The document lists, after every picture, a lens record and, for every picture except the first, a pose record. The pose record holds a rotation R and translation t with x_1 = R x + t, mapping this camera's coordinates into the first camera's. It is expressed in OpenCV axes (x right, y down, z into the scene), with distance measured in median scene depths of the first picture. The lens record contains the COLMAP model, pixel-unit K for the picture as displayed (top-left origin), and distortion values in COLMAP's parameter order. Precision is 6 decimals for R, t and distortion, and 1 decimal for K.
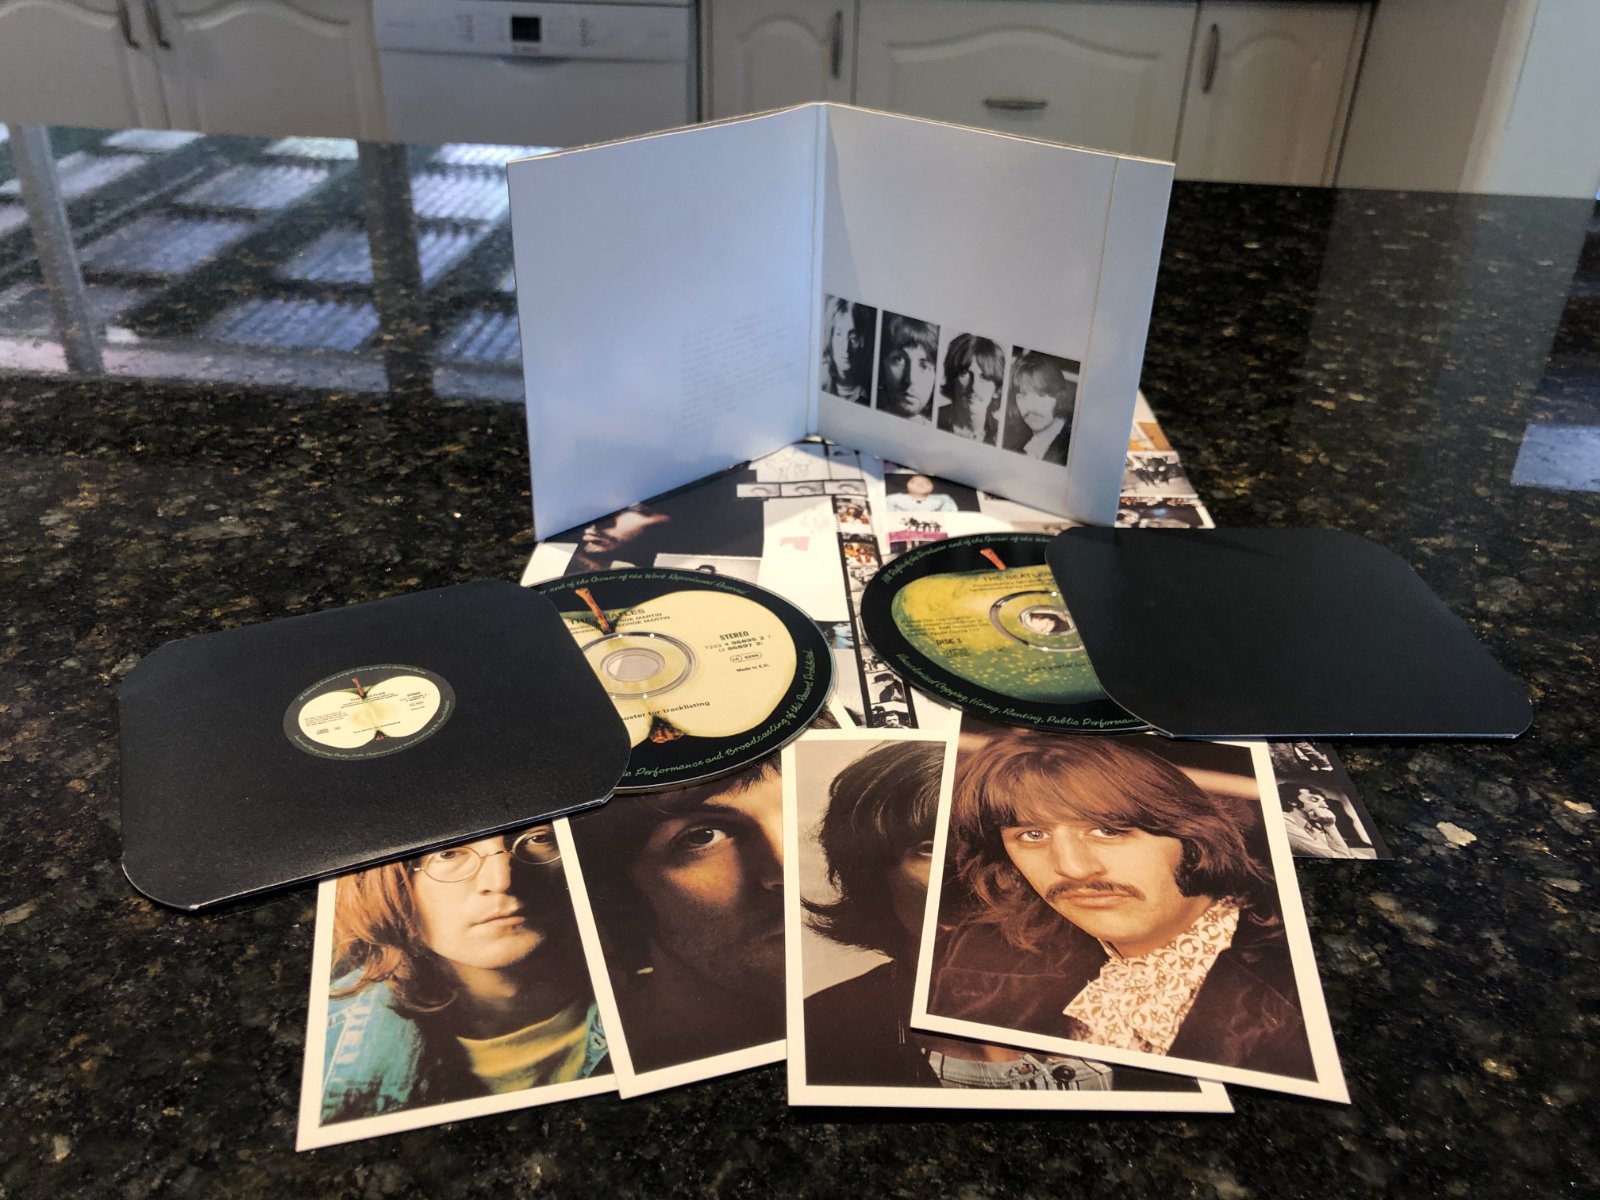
lens RADIAL K [[1333.8, 0, 779.1], [0, 1333.8, 560.1], [0, 0, 1]] dist [-0.018599, 0.034395]
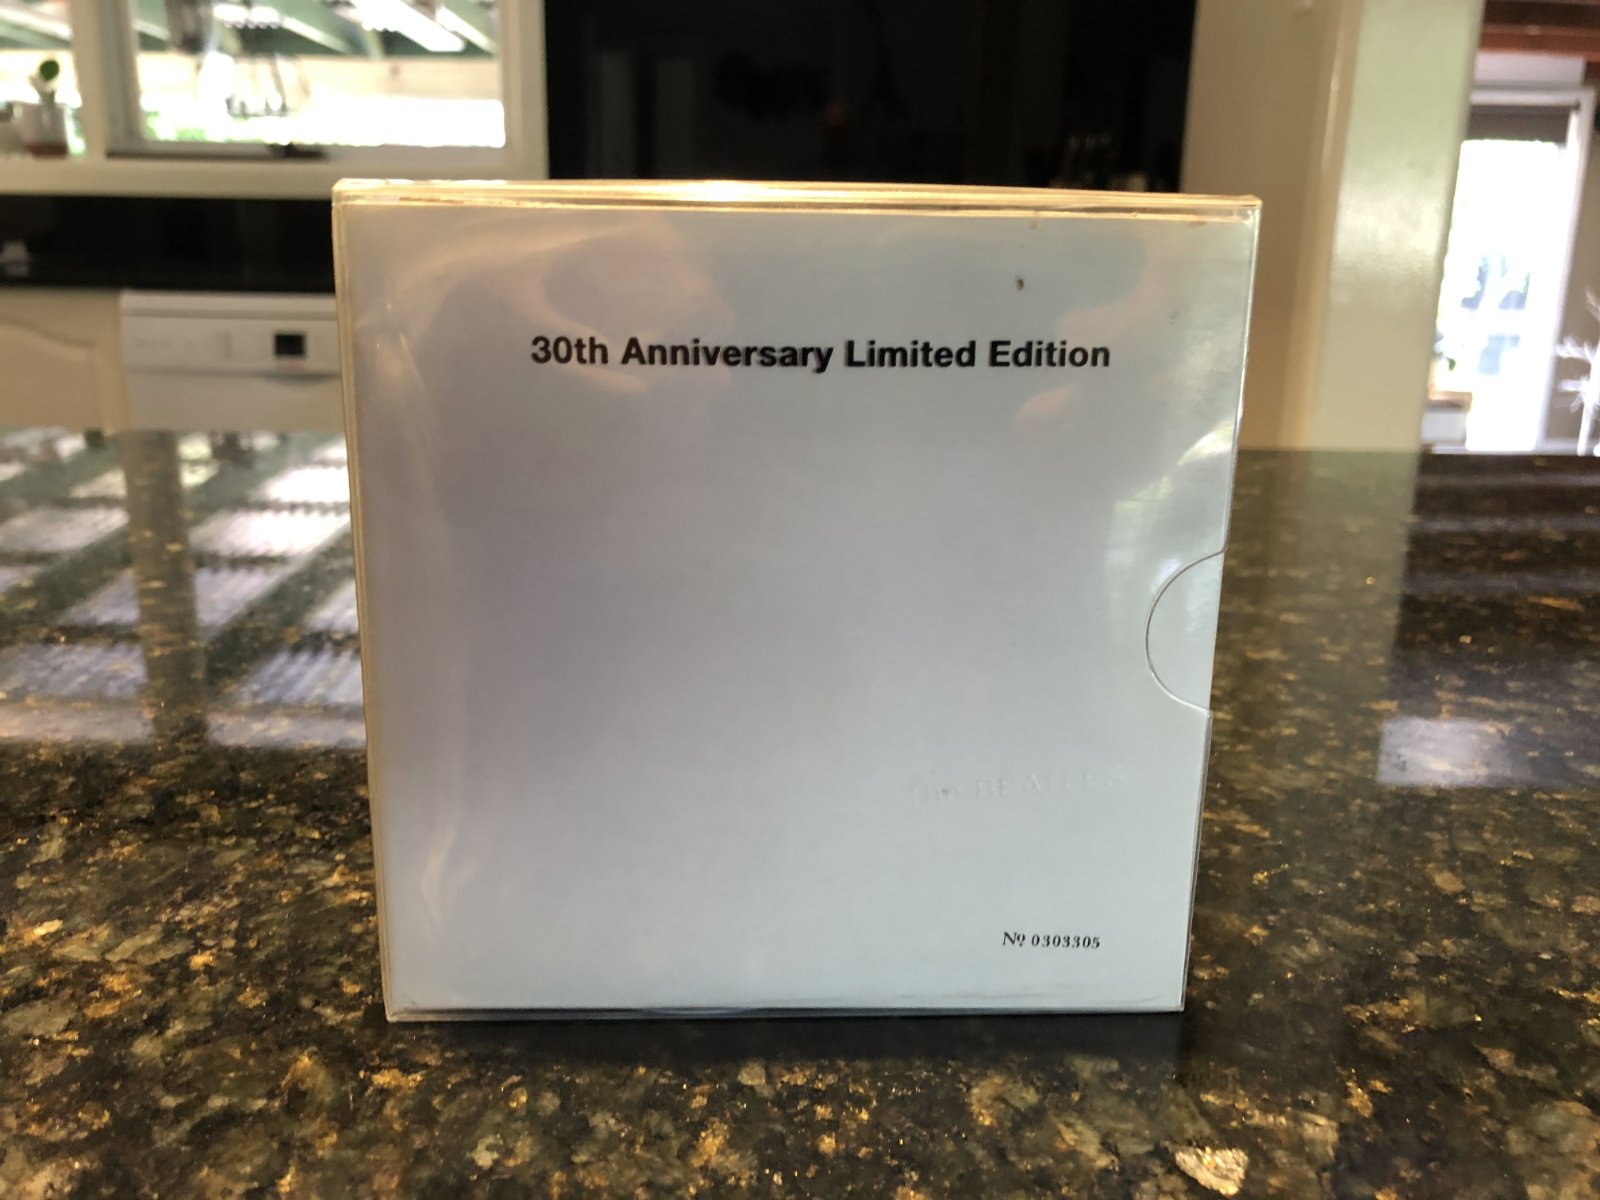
lens RADIAL K [[1333.8, 0, 798.5], [0, 1333.8, 588.3], [0, 0, 1]] dist [-0.018599, 0.034395]
pose [[0.992402, -0.035149, 0.117908, 0.213730], [0.060070, 0.974761, -0.215017, -0.067310], [-0.107375, 0.220466, 0.969467, 0.487853]]
